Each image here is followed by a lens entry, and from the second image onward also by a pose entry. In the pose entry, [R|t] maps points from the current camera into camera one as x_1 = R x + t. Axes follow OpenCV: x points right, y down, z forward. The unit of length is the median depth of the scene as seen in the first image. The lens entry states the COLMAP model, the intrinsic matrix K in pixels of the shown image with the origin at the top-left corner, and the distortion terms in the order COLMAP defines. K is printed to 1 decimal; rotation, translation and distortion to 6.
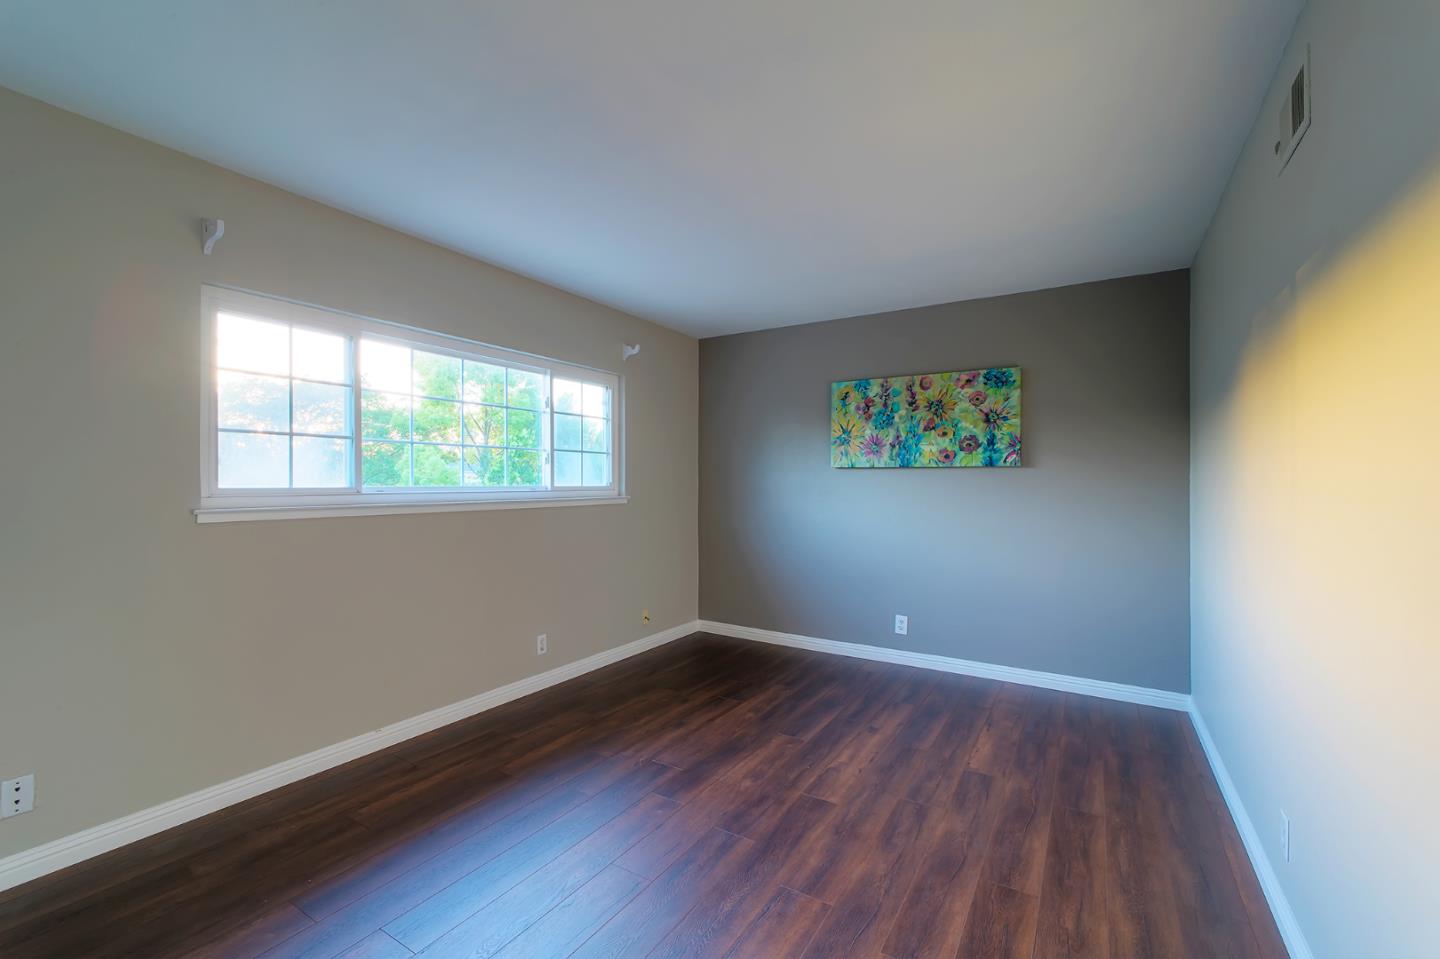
lens RADIAL K [[610.0, 0, 719.2], [0, 610.0, 486.5], [0, 0, 1]] dist [-0.000483, 0.000045]
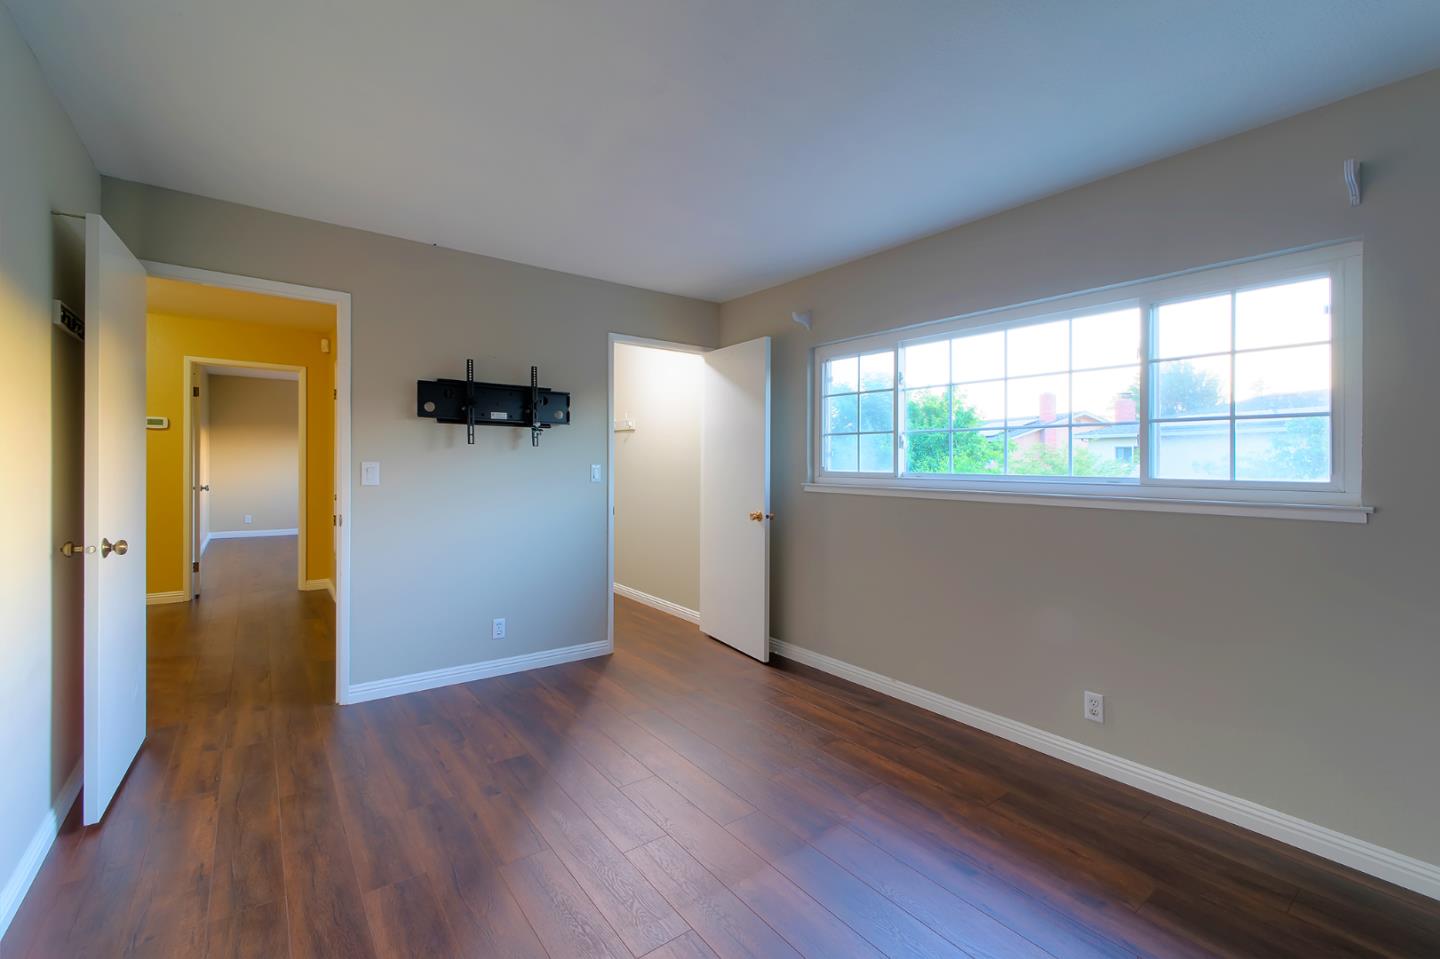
lens RADIAL K [[610.0, 0, 723.1], [0, 610.0, 469.6], [0, 0, 1]] dist [-0.000483, 0.000045]
pose [[-0.355804, 0.000849, -0.934560, 0.513183], [-0.020541, 0.999751, 0.008729, -0.006571], [0.934335, 0.022303, -0.355697, 0.861745]]
